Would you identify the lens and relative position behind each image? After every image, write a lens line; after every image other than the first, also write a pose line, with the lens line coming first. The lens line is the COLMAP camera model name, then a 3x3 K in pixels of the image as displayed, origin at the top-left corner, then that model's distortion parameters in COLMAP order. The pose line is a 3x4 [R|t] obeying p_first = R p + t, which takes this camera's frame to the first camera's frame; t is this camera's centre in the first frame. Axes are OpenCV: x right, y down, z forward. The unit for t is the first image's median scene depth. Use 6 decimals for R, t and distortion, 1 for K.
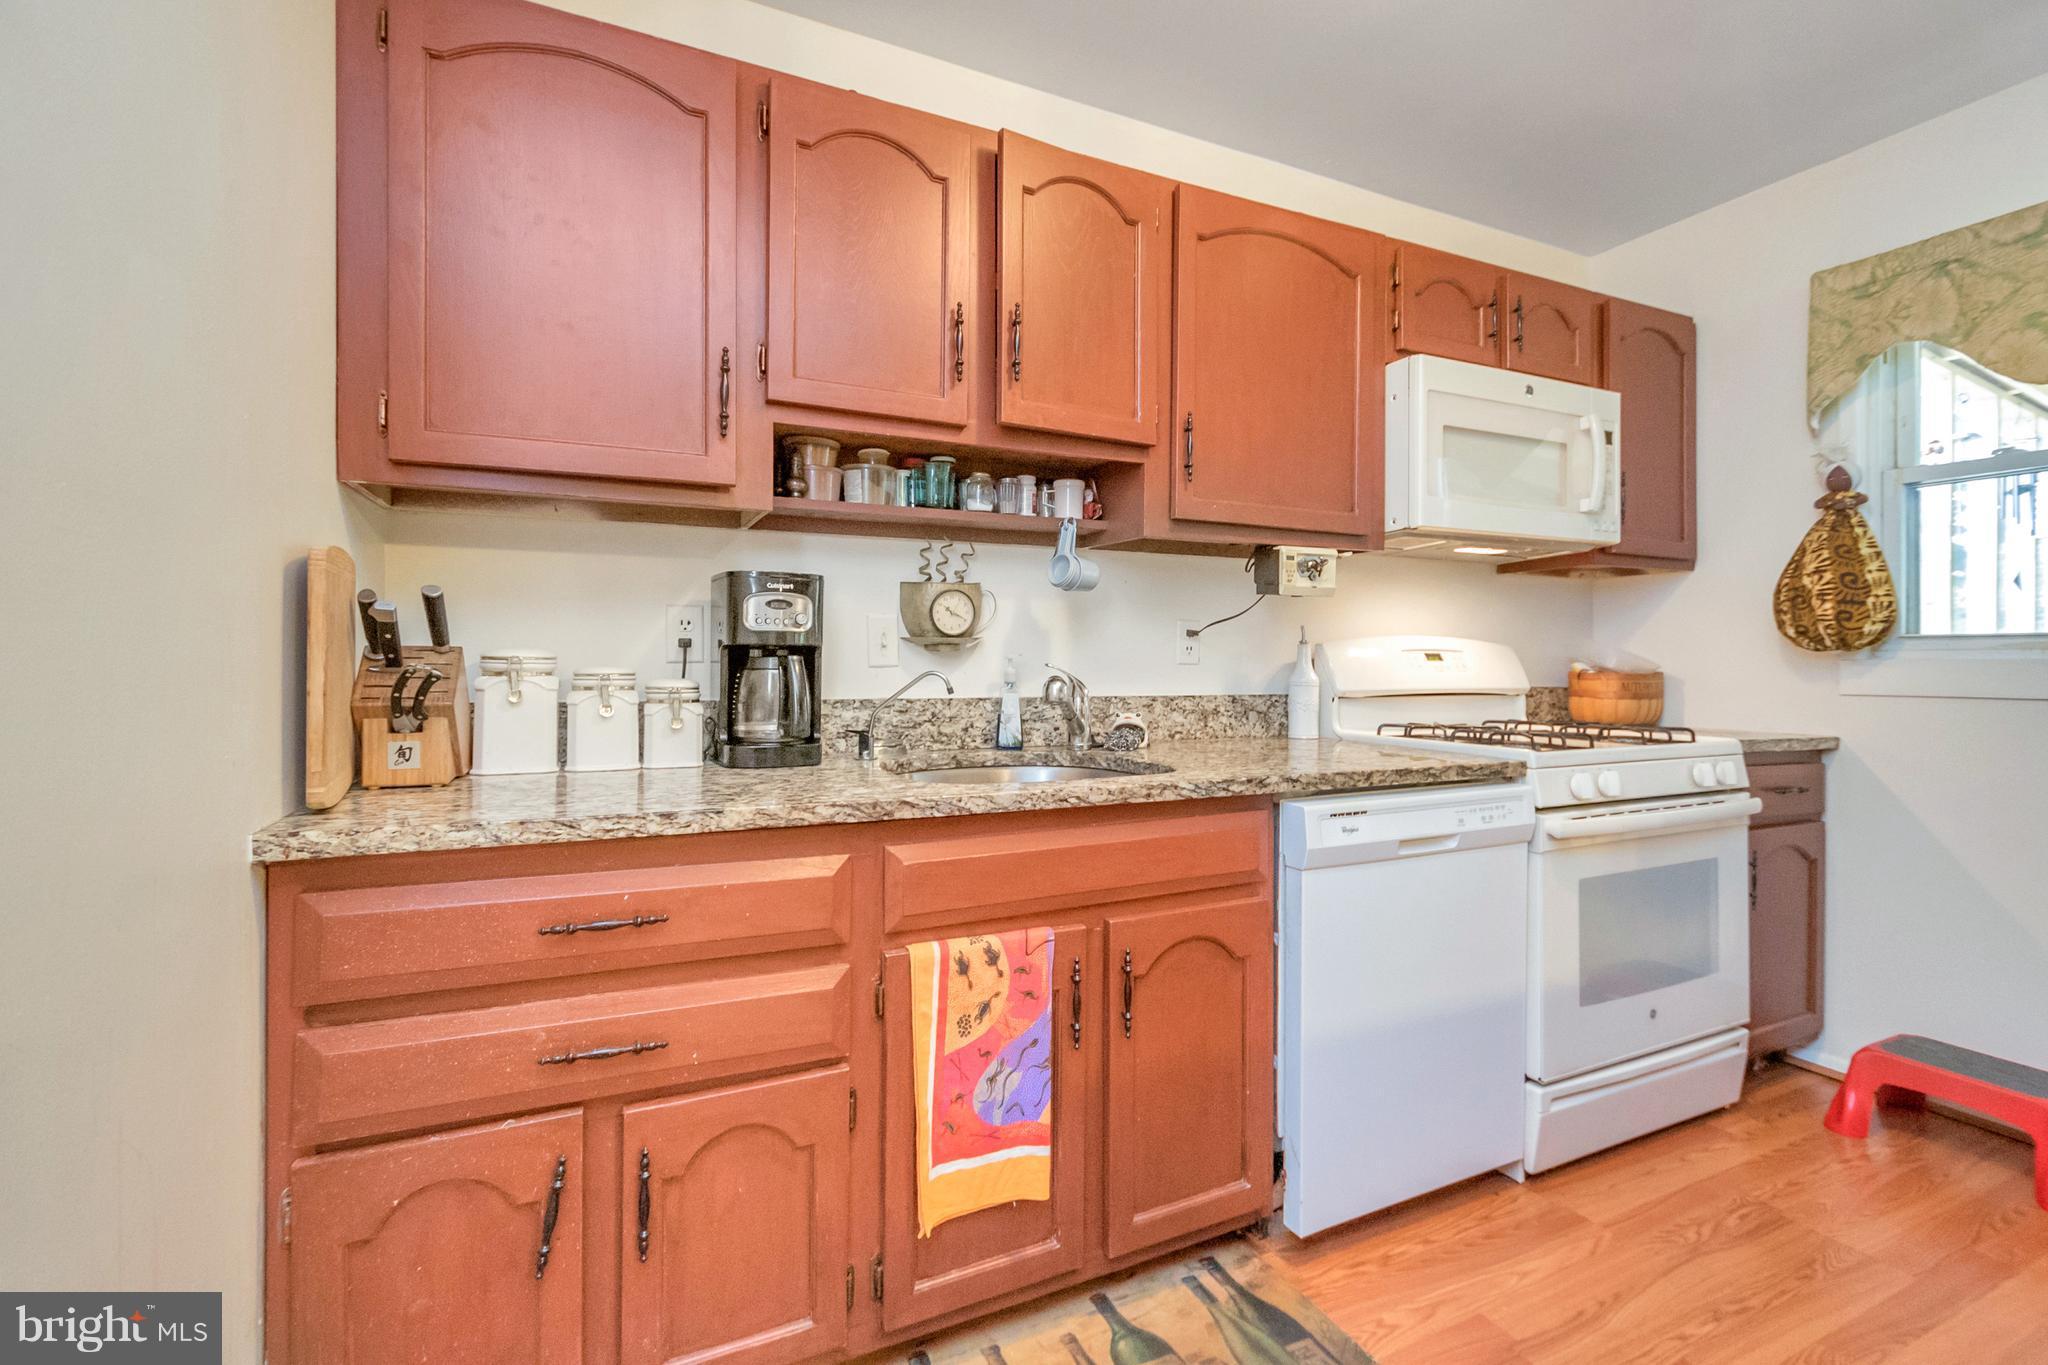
lens RADIAL K [[924.9, 0, 1067.3], [0, 924.9, 658.1], [0, 0, 1]] dist [0.009965, -0.002437]
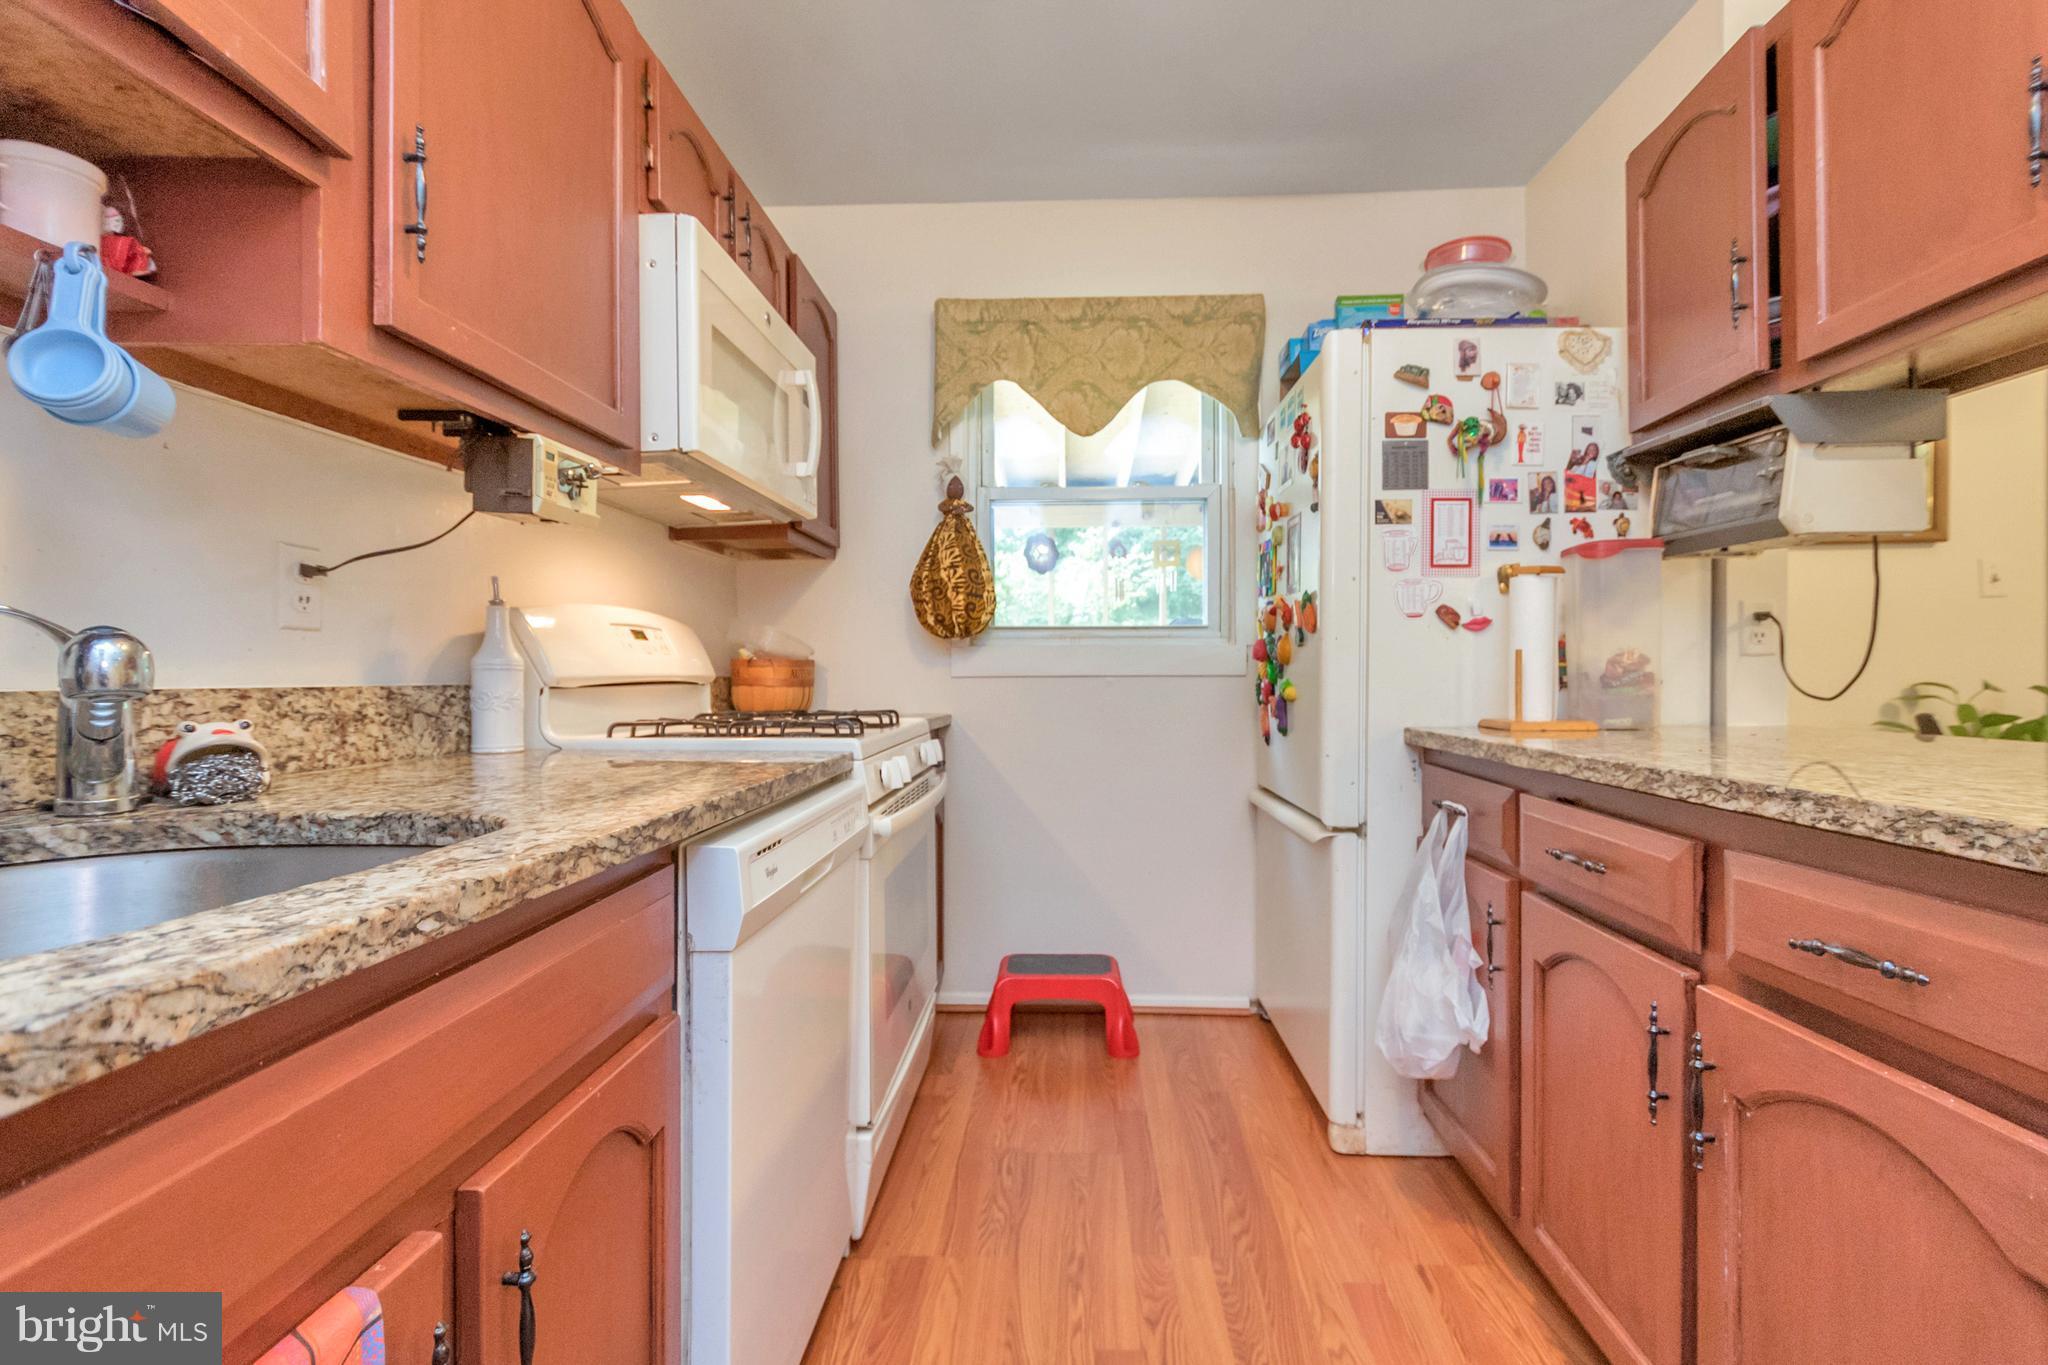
lens RADIAL K [[924.9, 0, 985.3], [0, 924.9, 686.3], [0, 0, 1]] dist [0.009965, -0.002437]
pose [[0.496059, -0.015512, 0.868150, -0.146141], [0.002263, 0.999860, 0.016572, 0.033394], [-0.868286, -0.006256, 0.496025, 0.417870]]
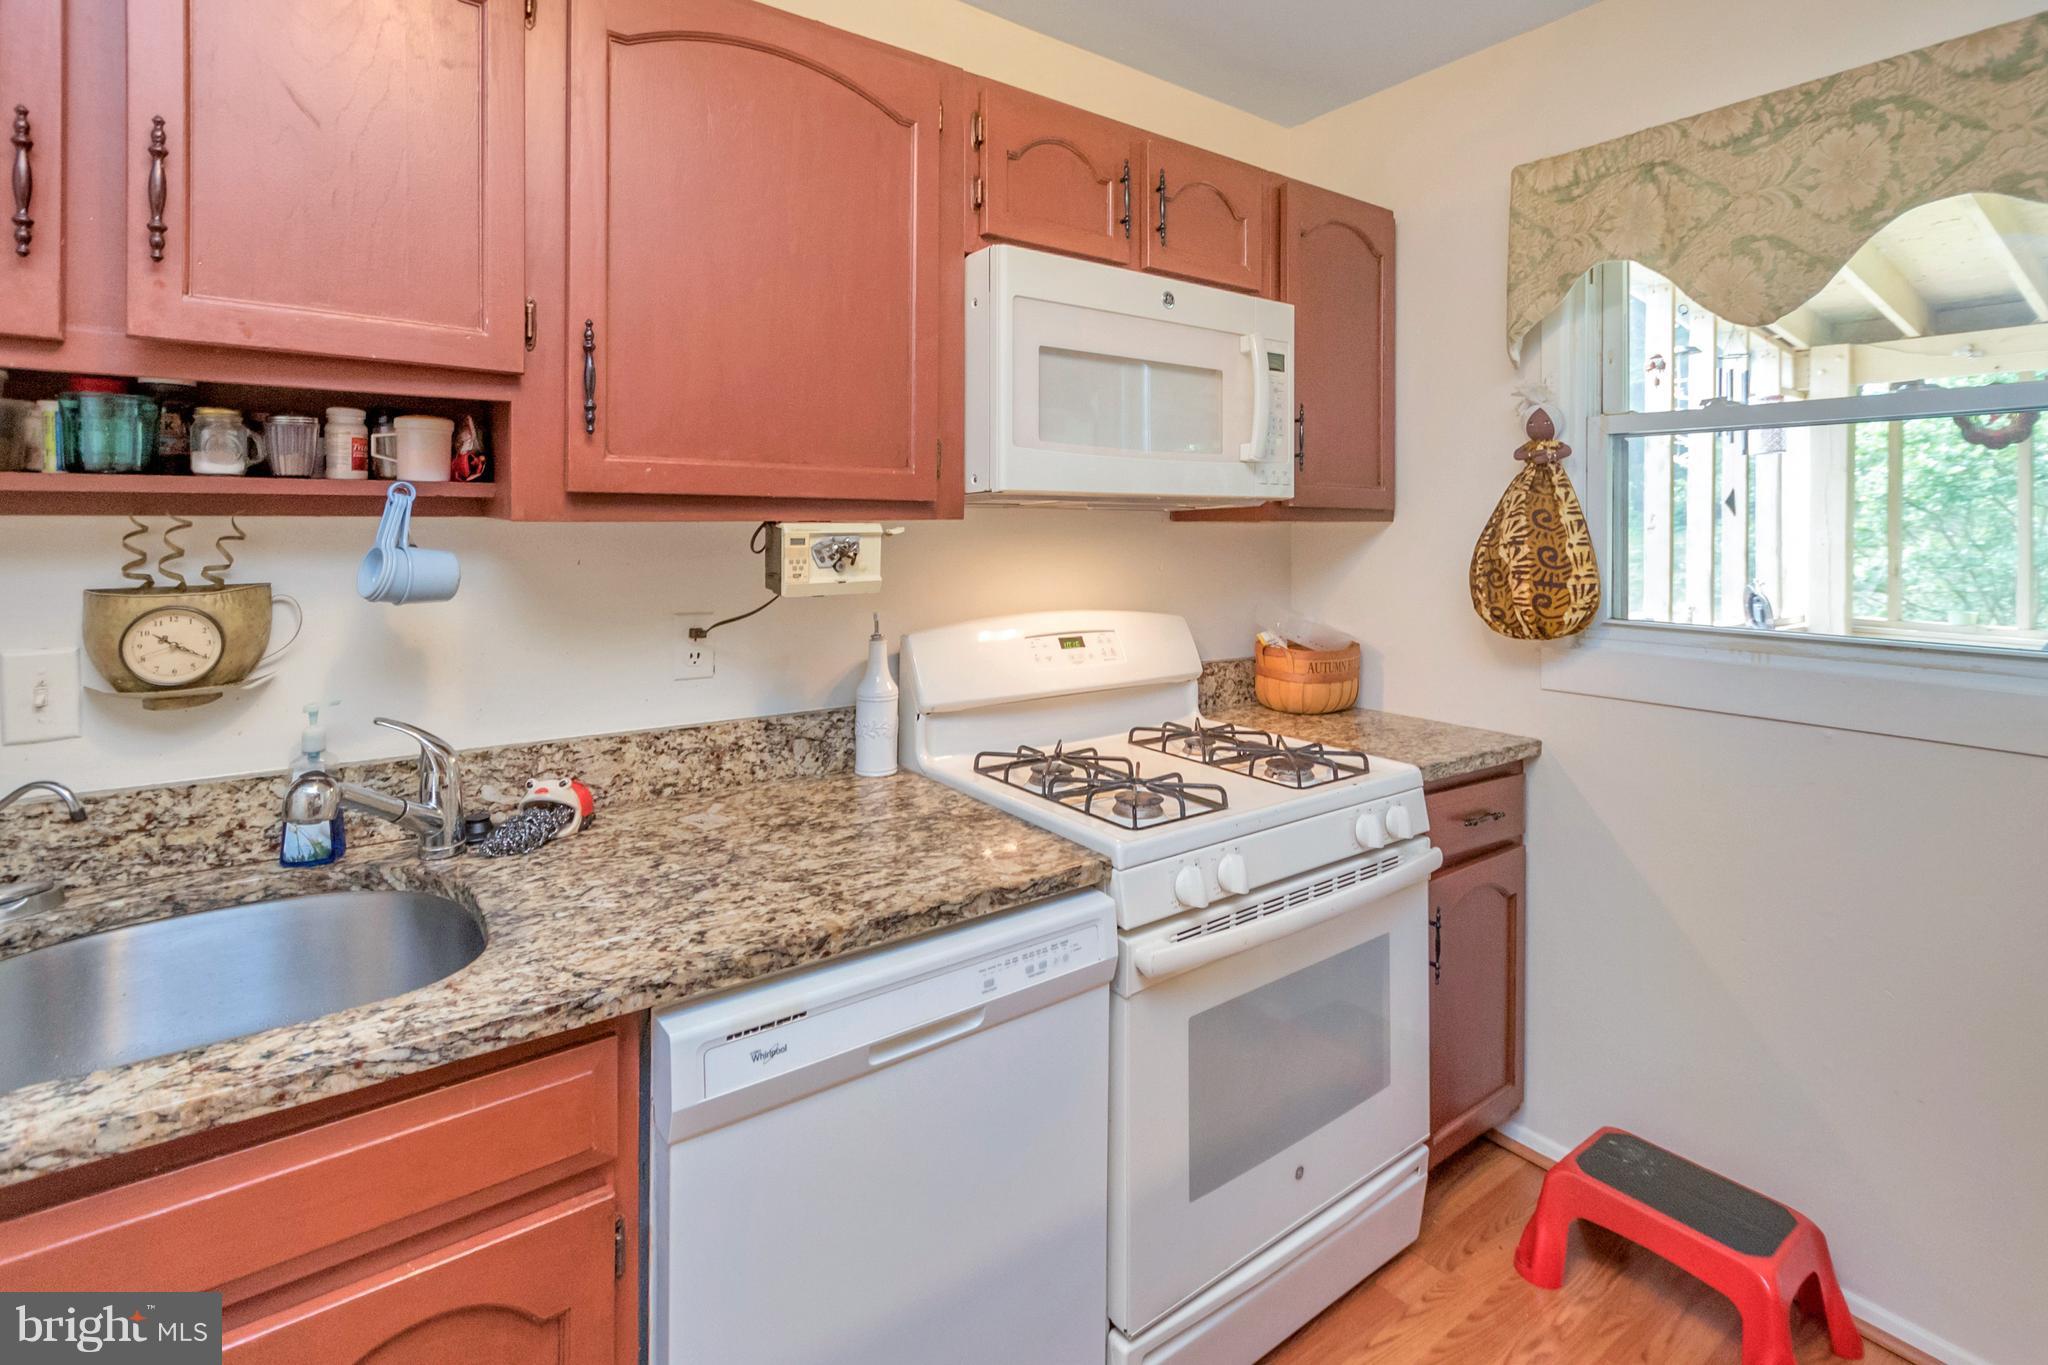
lens RADIAL K [[924.9, 0, 1093.8], [0, 924.9, 512.8], [0, 0, 1]] dist [0.009965, -0.002437]
pose [[0.981847, -0.001921, 0.189665, 0.306989], [0.000674, 0.999978, 0.006638, -0.126031], [-0.189673, -0.006389, 0.981826, 0.293377]]
